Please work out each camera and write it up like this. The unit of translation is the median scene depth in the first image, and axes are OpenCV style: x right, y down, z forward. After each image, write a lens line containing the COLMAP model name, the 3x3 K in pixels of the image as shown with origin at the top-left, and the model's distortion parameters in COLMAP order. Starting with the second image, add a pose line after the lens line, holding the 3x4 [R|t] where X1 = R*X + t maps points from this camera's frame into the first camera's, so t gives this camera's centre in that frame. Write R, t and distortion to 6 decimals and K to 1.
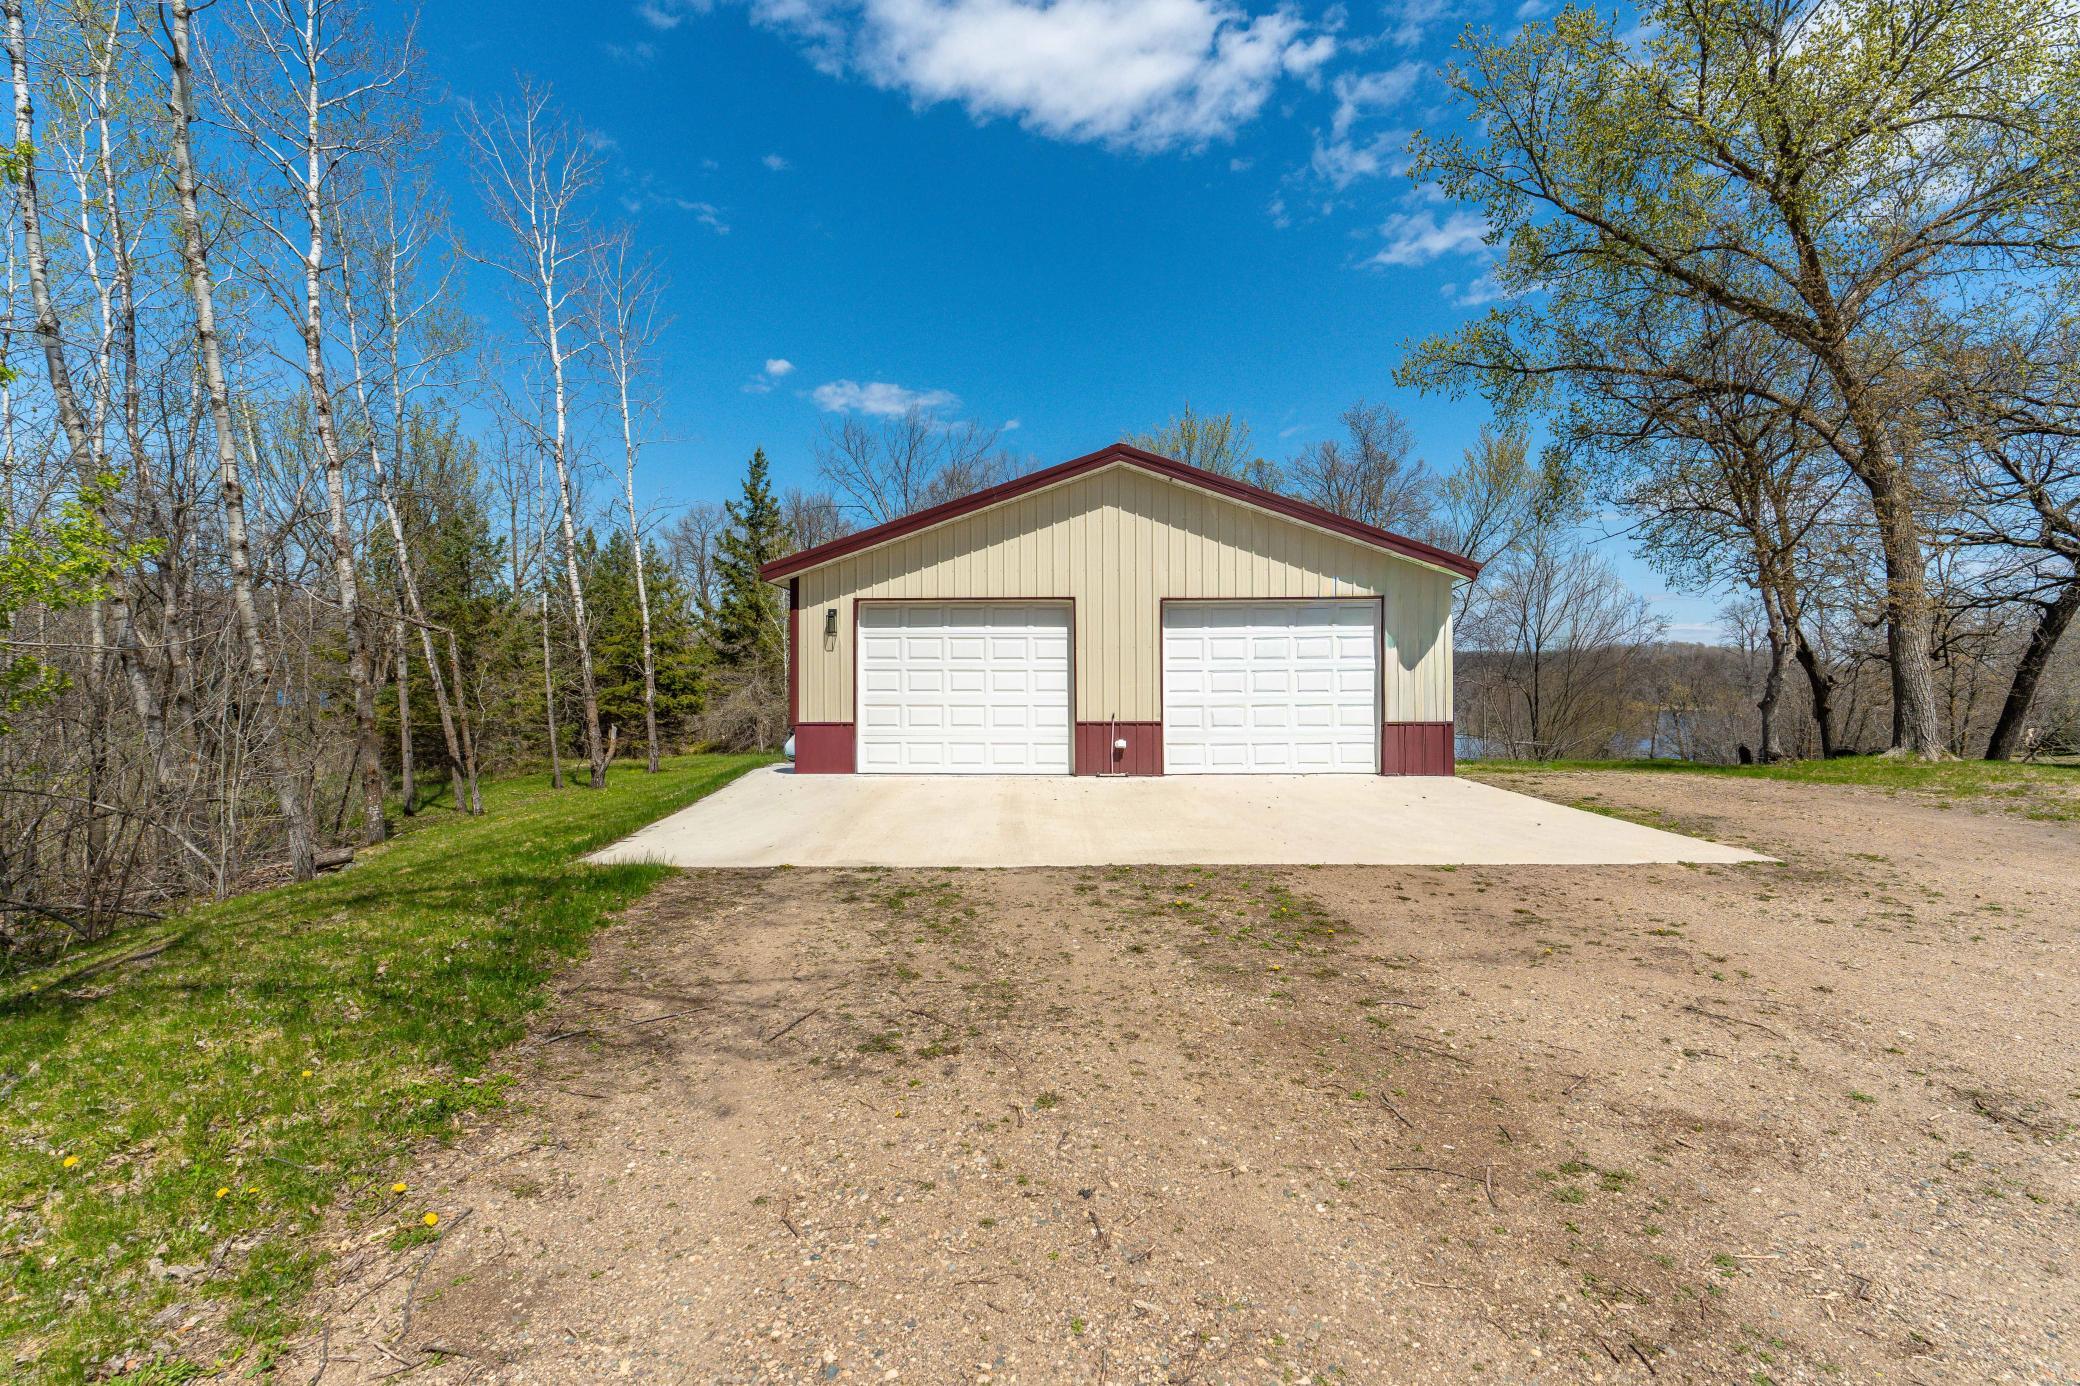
lens RADIAL K [[949.4, 0, 1022.3], [0, 949.4, 692.3], [0, 0, 1]] dist [0.009263, 0.000533]
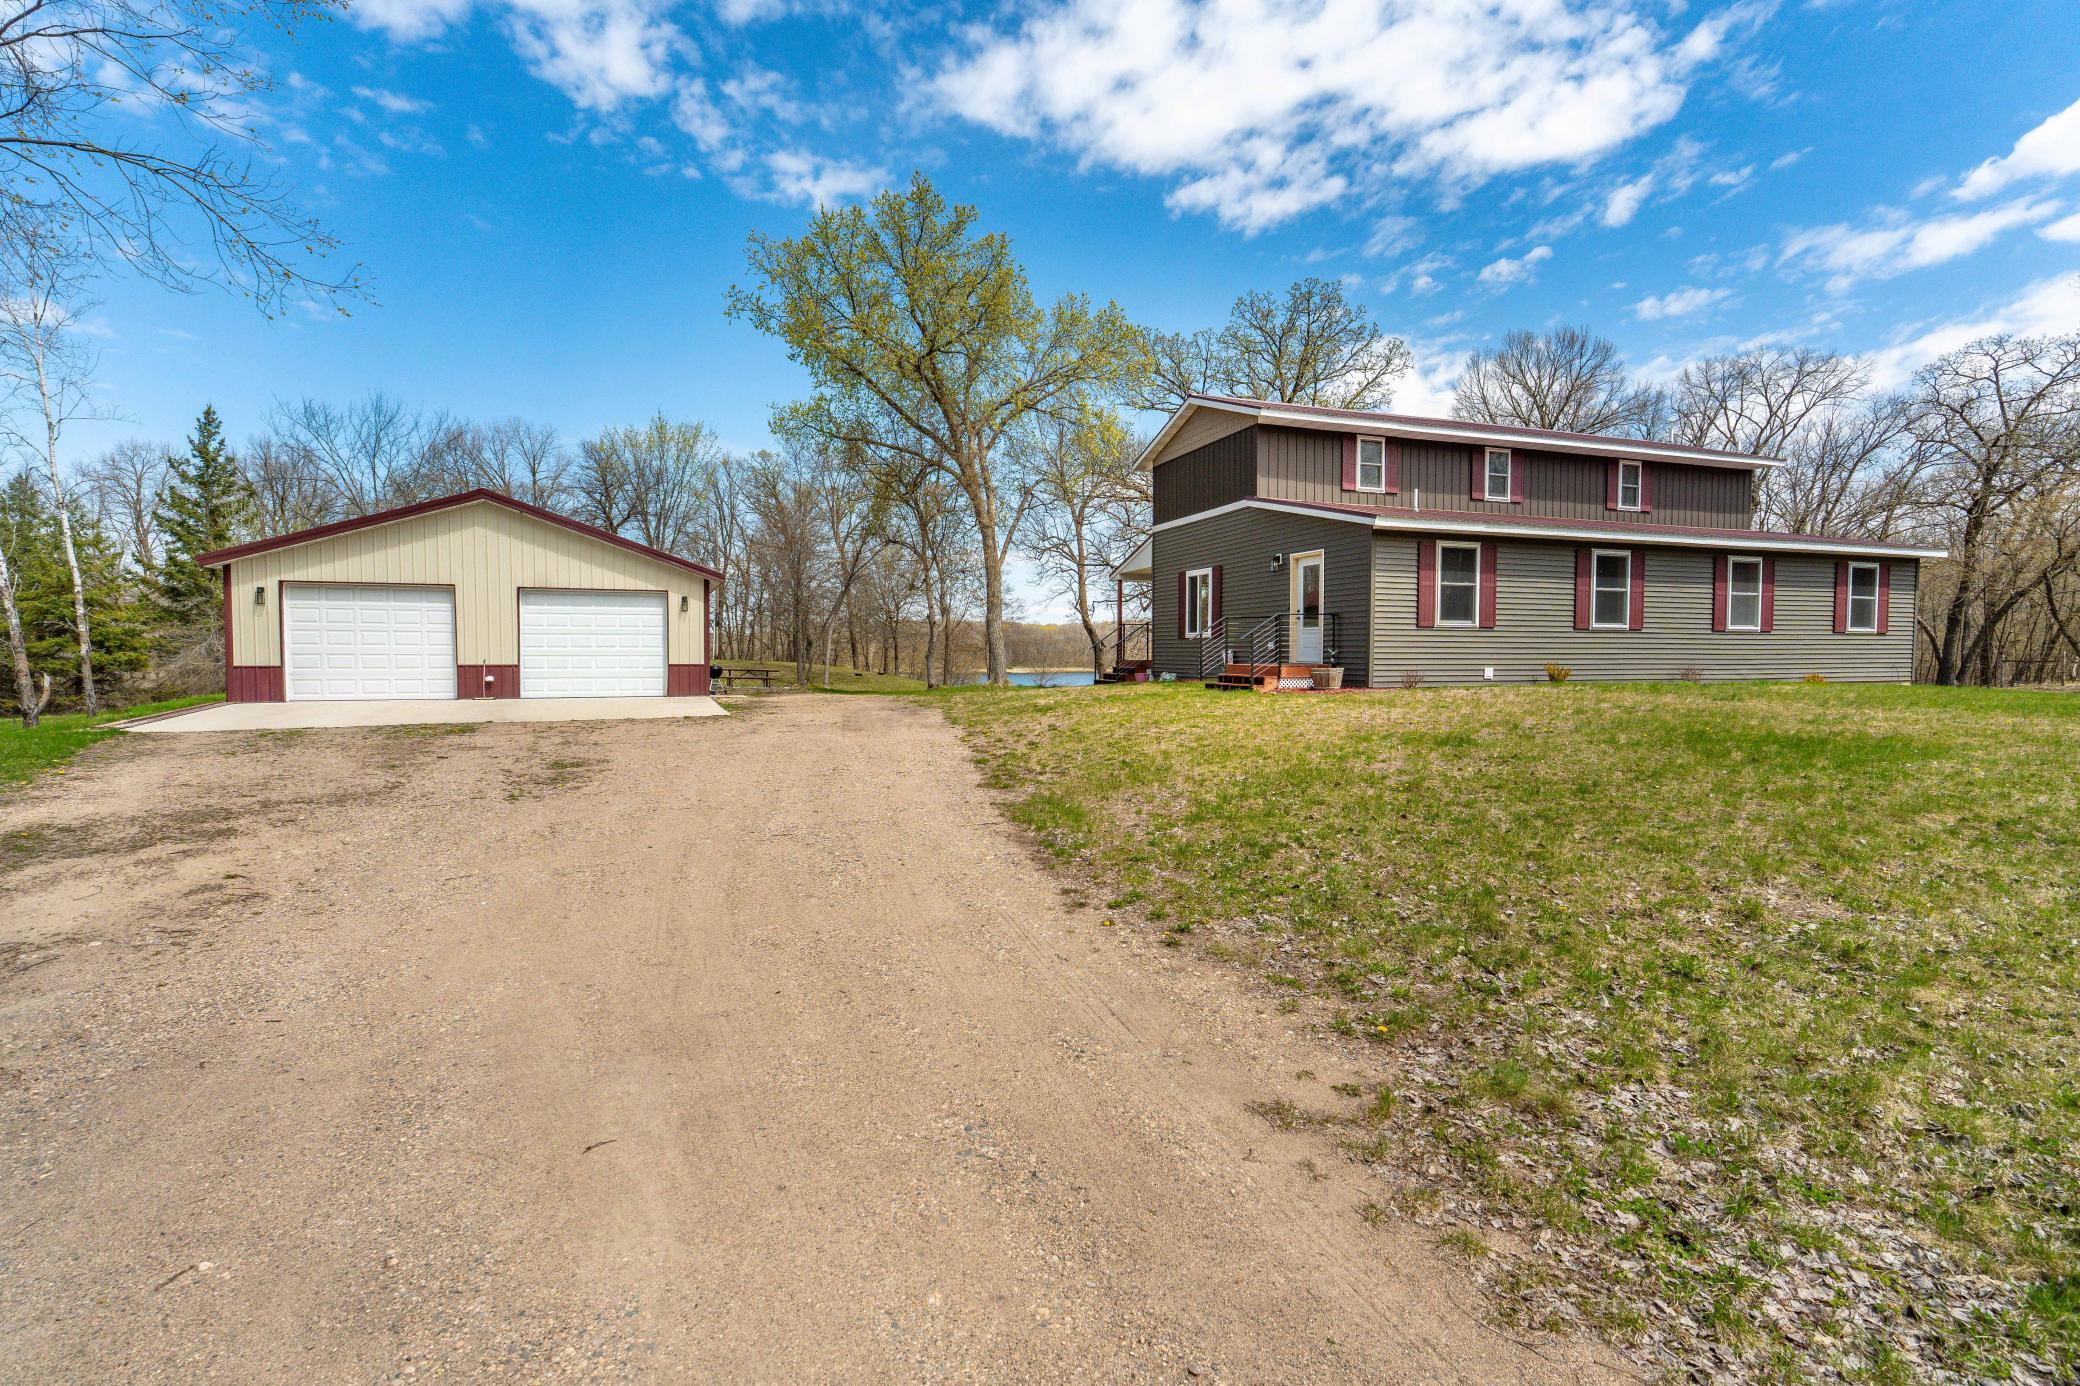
lens RADIAL K [[949.4, 0, 1022.3], [0, 949.4, 692.3], [0, 0, 1]] dist [0.009263, 0.000533]
pose [[0.914078, -0.014391, 0.405284, 0.183865], [-0.001039, 0.999284, 0.037827, 0.010853], [-0.405538, -0.034998, 0.913408, -0.550604]]
